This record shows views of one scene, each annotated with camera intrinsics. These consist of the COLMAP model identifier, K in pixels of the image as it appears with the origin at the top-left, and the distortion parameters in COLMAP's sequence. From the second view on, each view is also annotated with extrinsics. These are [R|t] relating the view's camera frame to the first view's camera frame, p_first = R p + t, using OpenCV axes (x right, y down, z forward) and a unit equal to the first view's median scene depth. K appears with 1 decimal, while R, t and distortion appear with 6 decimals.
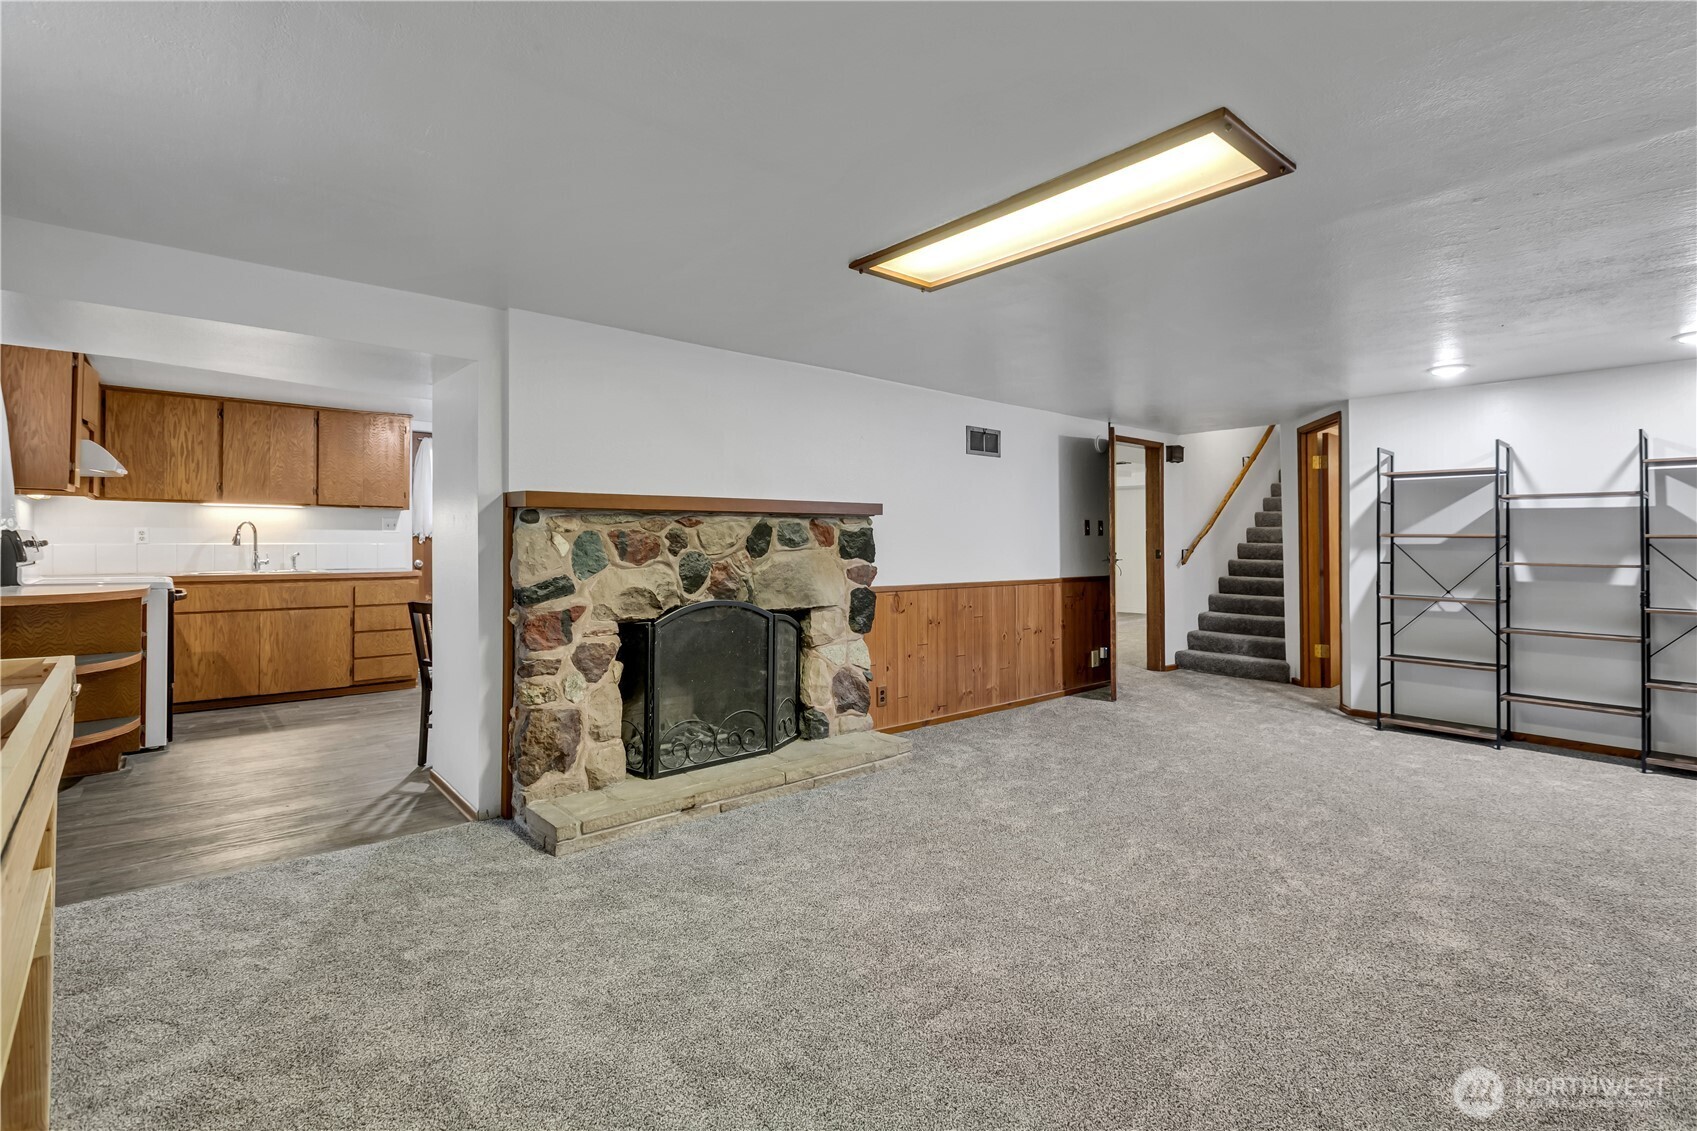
lens RADIAL K [[780.7, 0, 877.0], [0, 780.7, 518.1], [0, 0, 1]] dist [-0.003181, -0.001498]
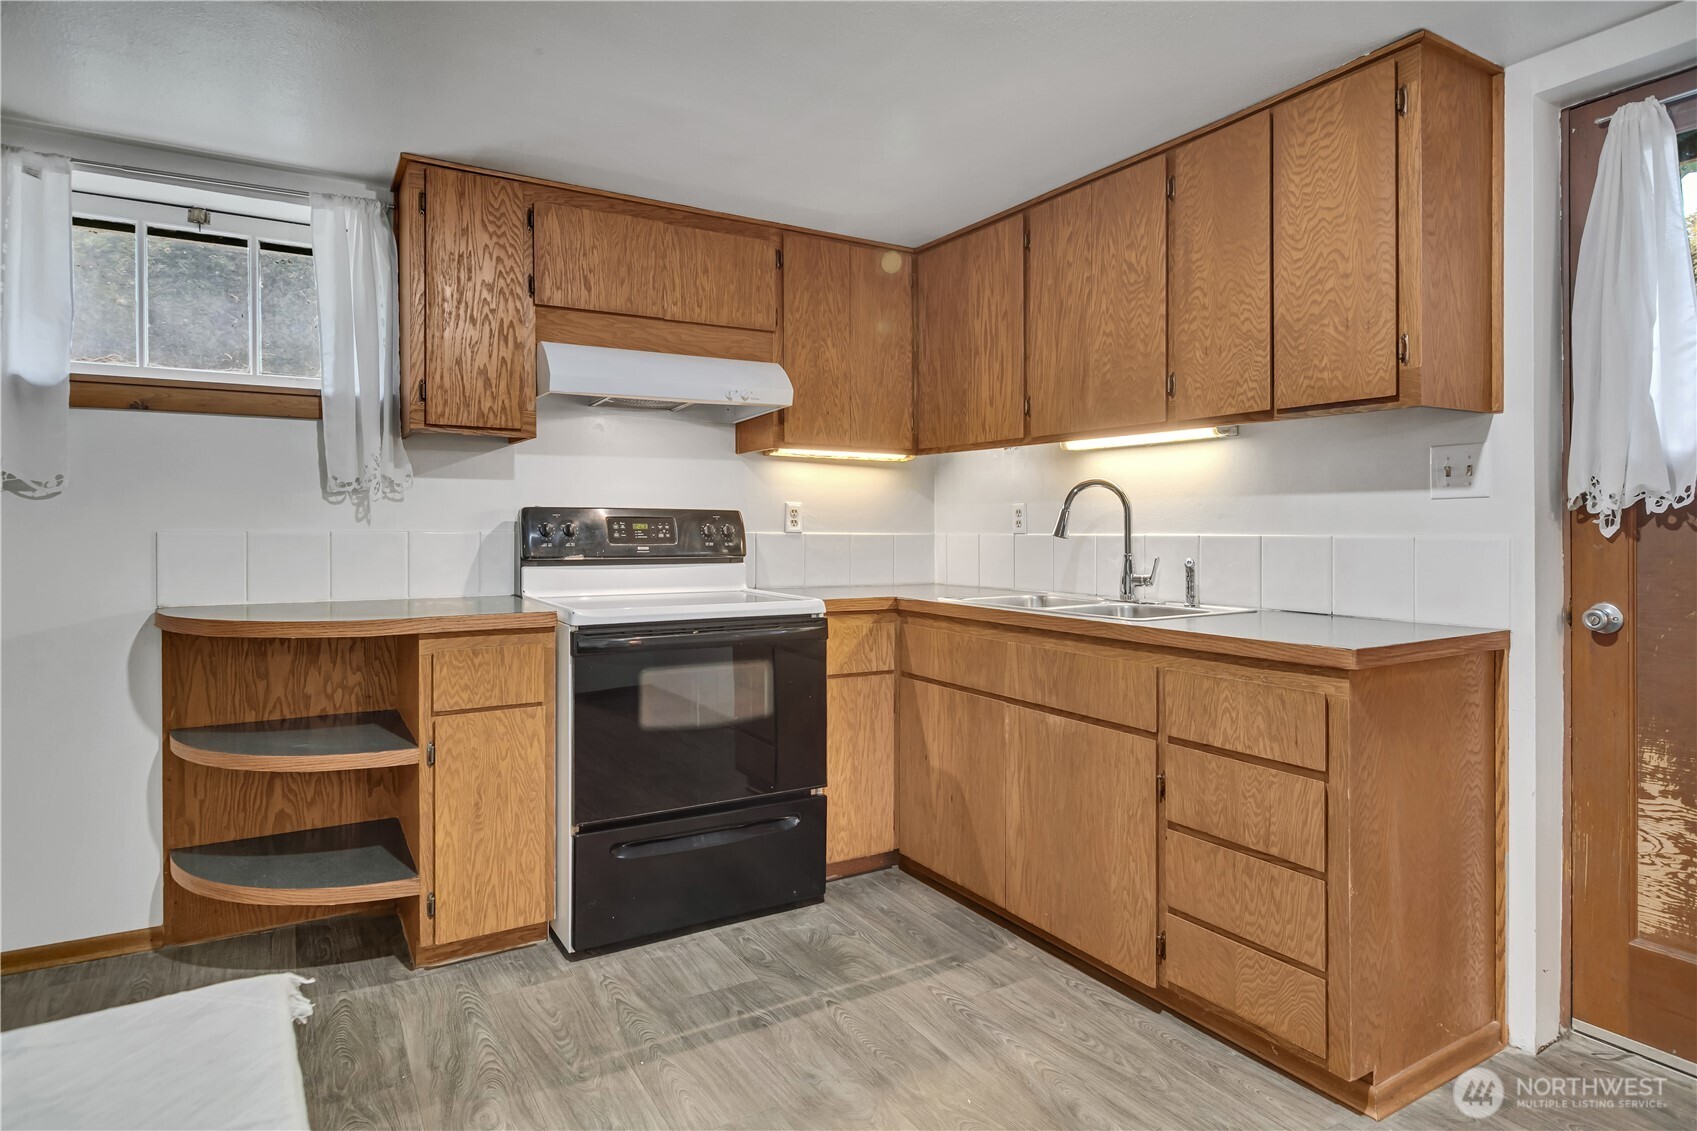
lens RADIAL K [[939.9, 0, 870.1], [0, 939.9, 539.9], [0, 0, 1]] dist [-0.003642, -0.001188]
pose [[-0.160097, 0.008347, -0.987066, -0.398399], [0.025383, 0.999668, 0.004337, 0.042355], [0.986775, -0.024360, -0.160256, 1.319441]]
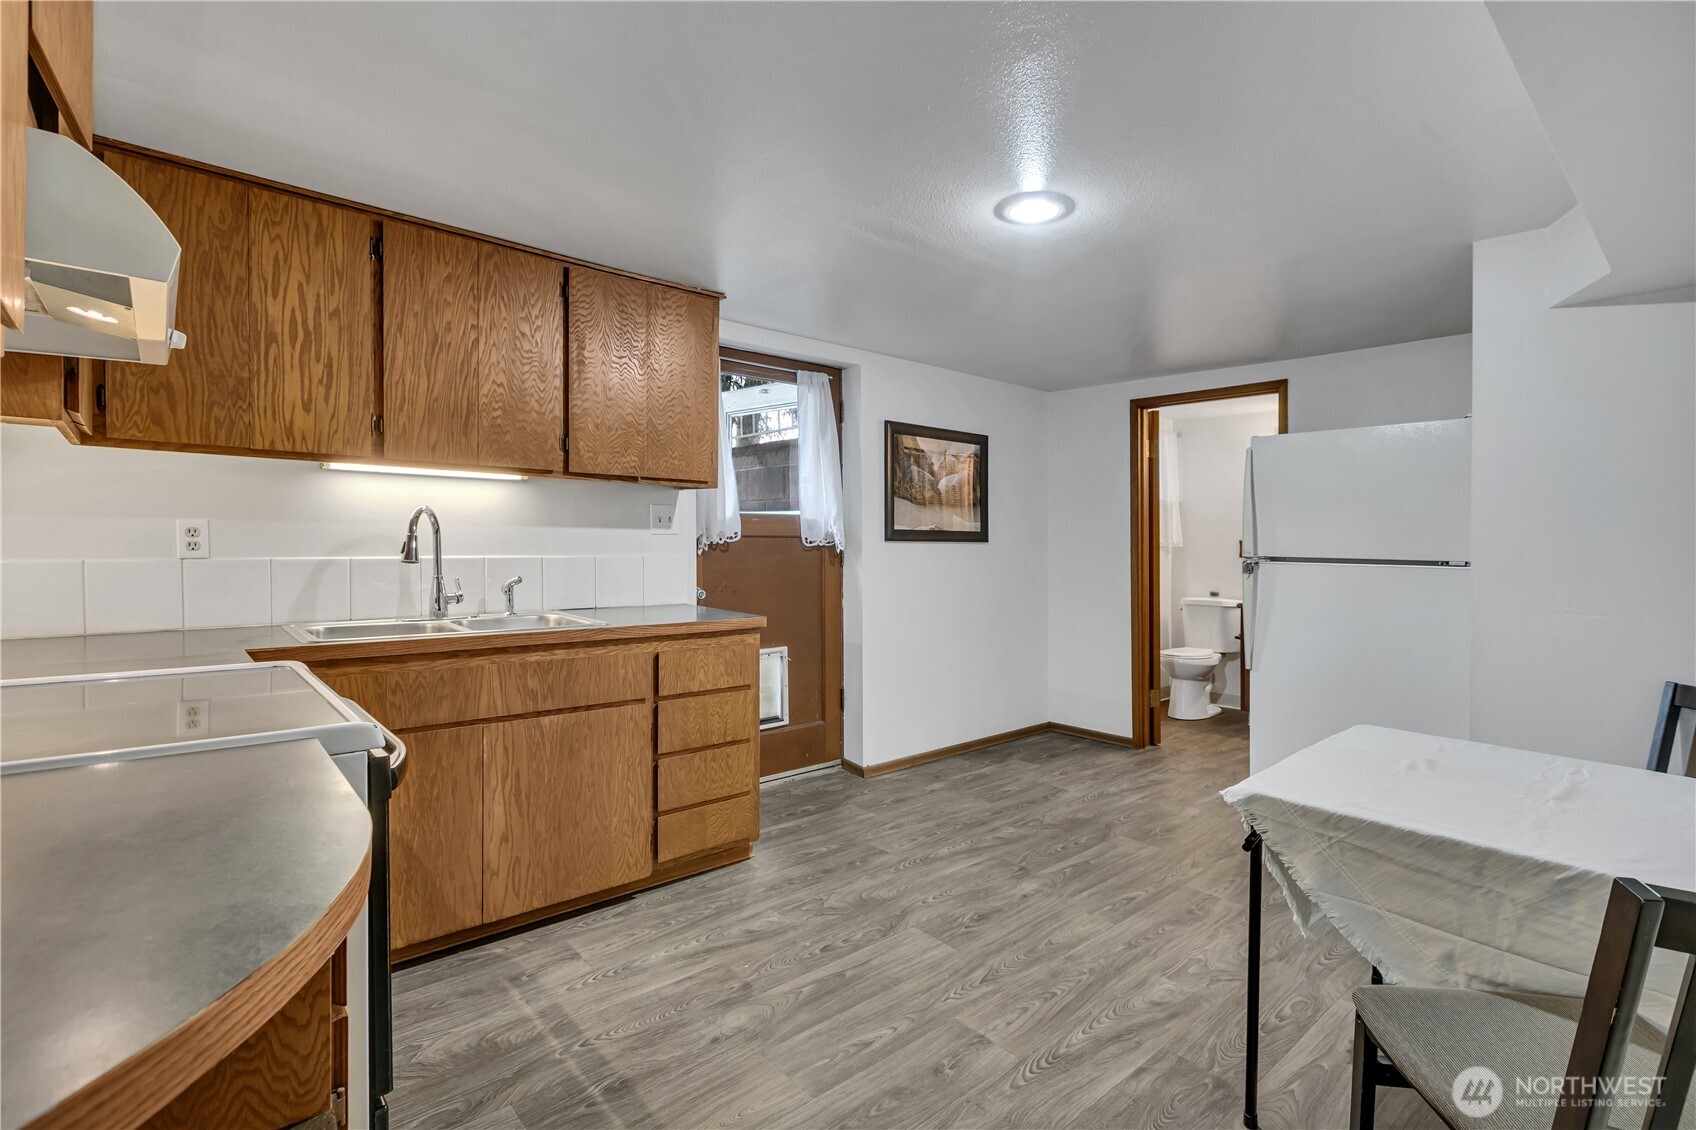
lens RADIAL K [[780.2, 0, 857.1], [0, 780.2, 537.0], [0, 0, 1]] dist [-0.003181, -0.001498]
pose [[0.999944, 0.010239, -0.002783, -0.774171], [-0.010161, 0.999593, 0.026674, 0.009133], [0.003055, -0.026644, 0.999640, 0.768628]]
